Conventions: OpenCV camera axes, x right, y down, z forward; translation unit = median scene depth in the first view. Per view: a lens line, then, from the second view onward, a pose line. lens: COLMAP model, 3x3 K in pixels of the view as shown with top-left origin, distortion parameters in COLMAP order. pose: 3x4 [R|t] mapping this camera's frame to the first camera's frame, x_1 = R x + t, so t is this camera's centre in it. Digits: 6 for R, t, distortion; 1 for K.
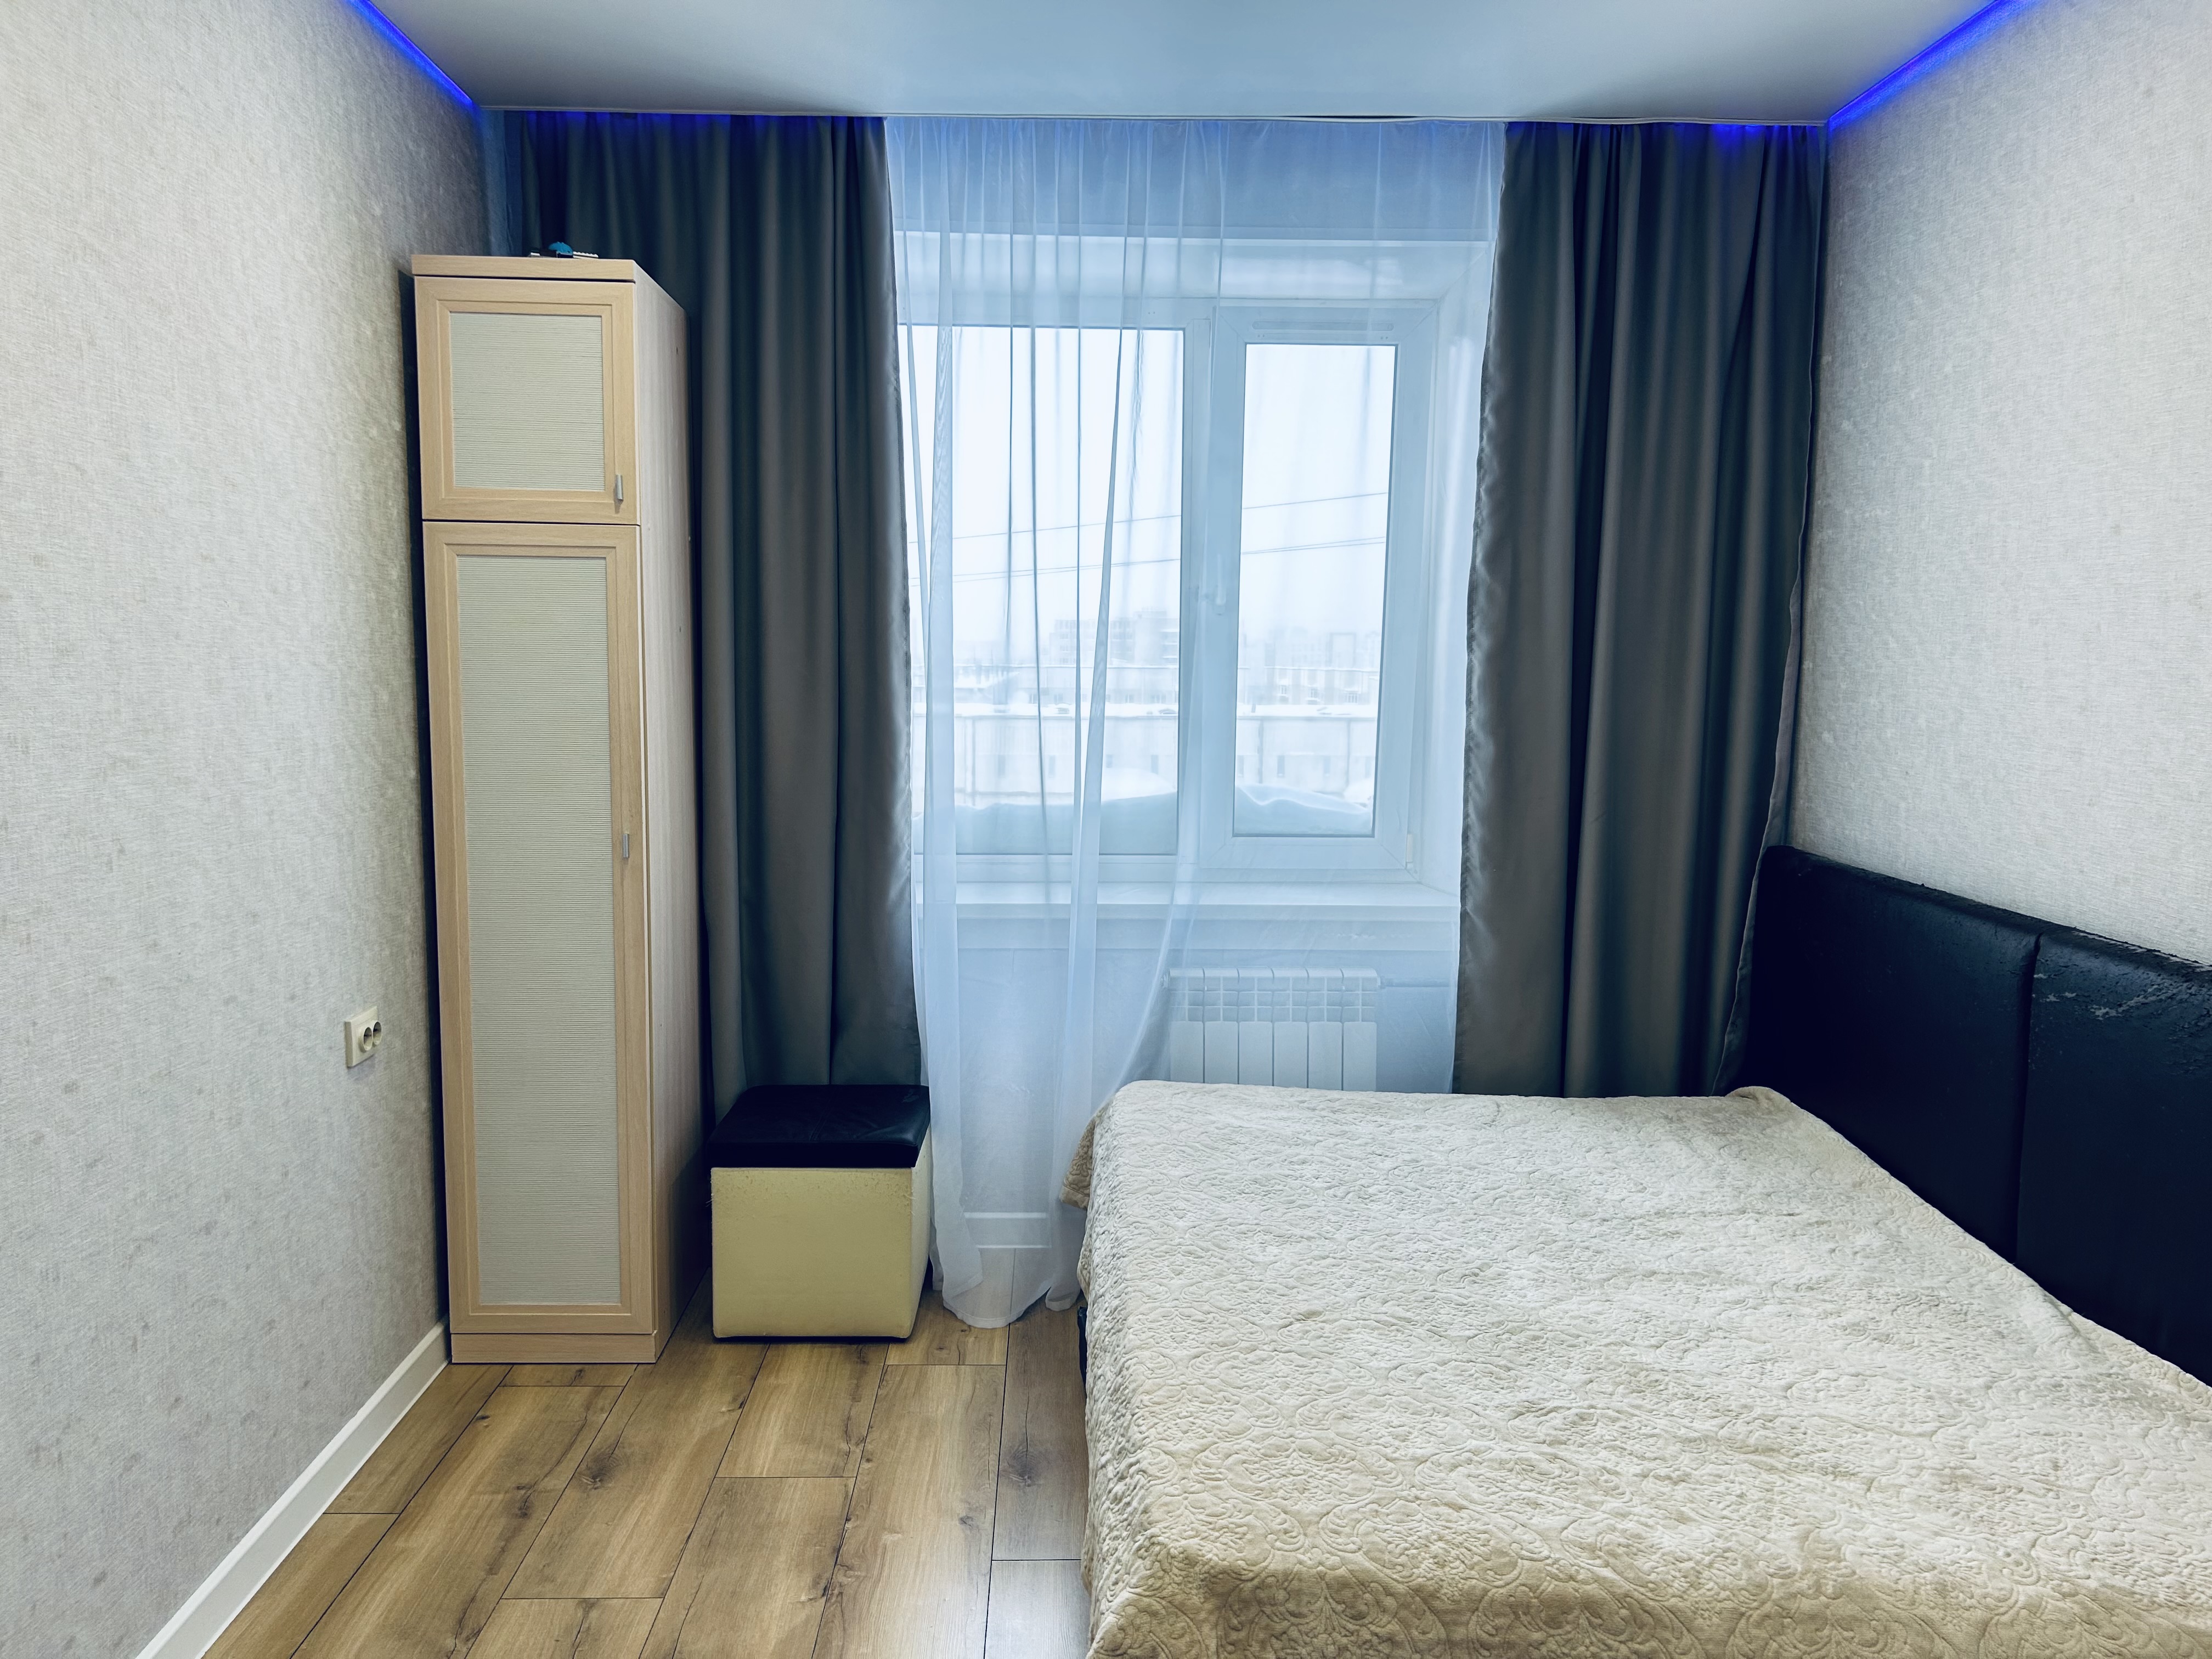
lens RADIAL K [[1693.9, 0, 1107.2], [0, 1693.9, 832.5], [0, 0, 1]] dist [0.041769, -0.037668]
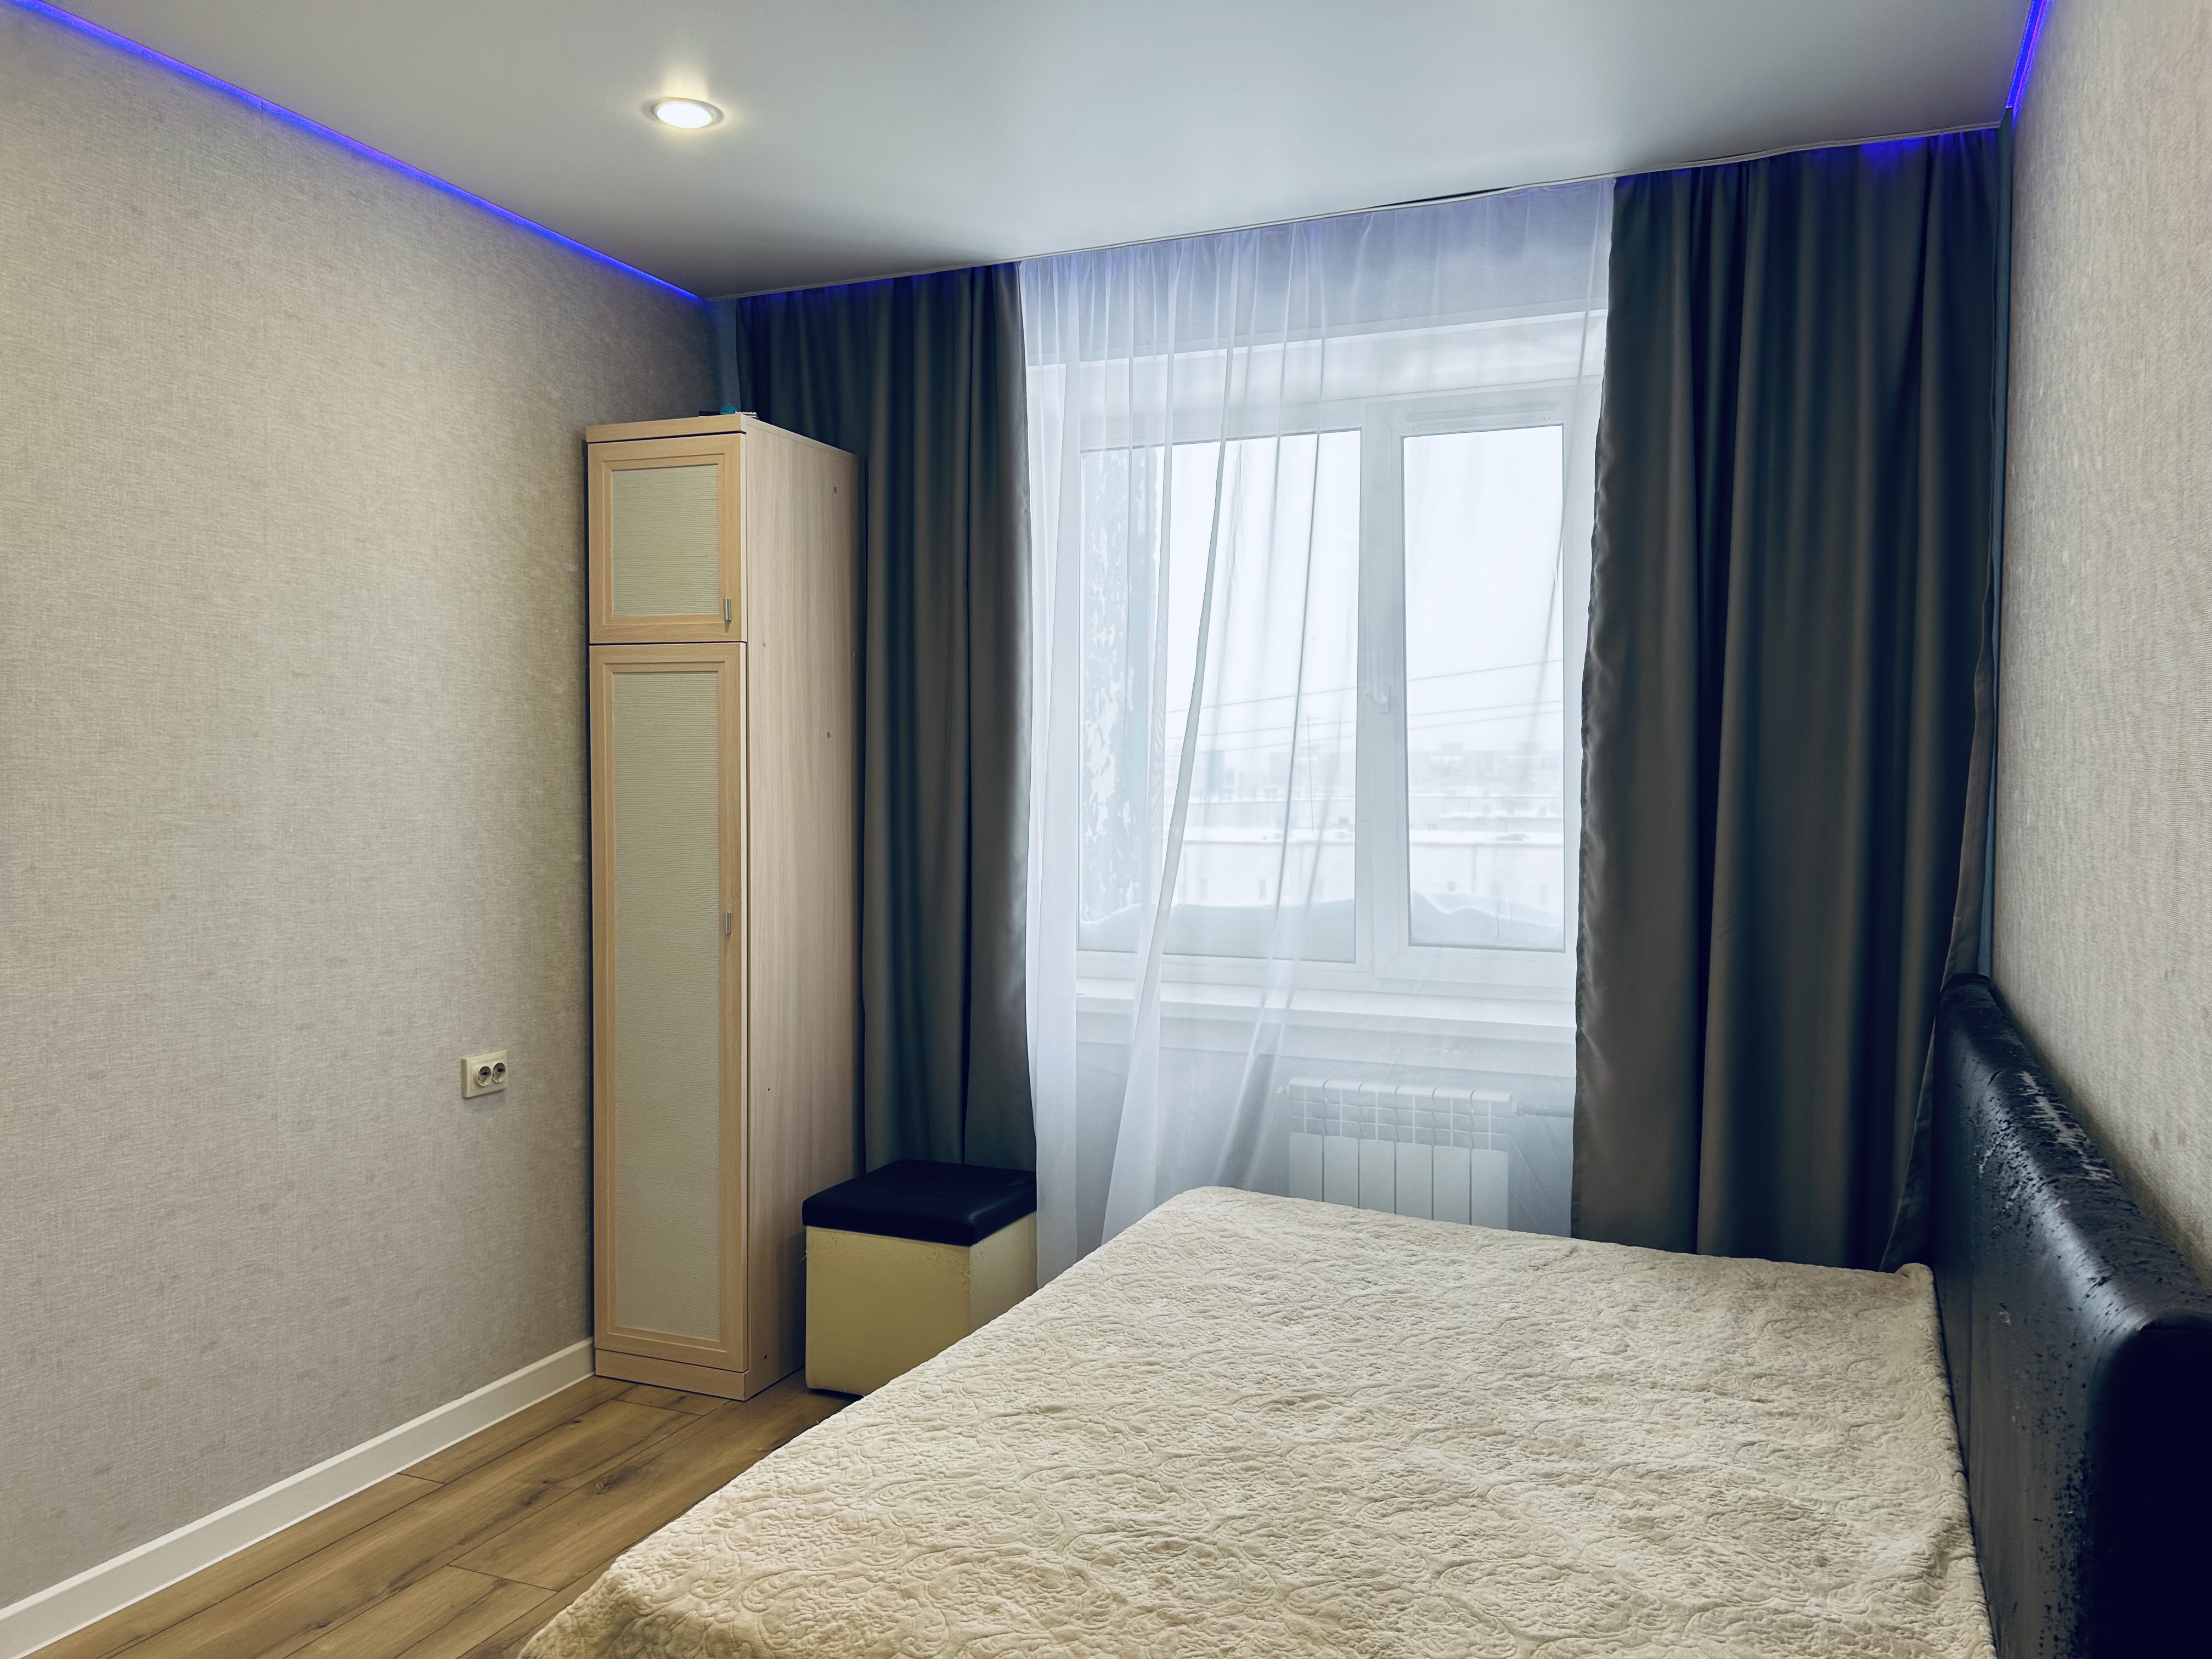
lens RADIAL K [[1693.9, 0, 1090.9], [0, 1693.9, 832.5], [0, 0, 1]] dist [0.041769, -0.037668]
pose [[0.910246, 0.007710, -0.413997, 0.361561], [-0.040204, 0.996748, -0.069832, 0.014679], [0.412112, 0.080209, 0.907596, 0.068196]]
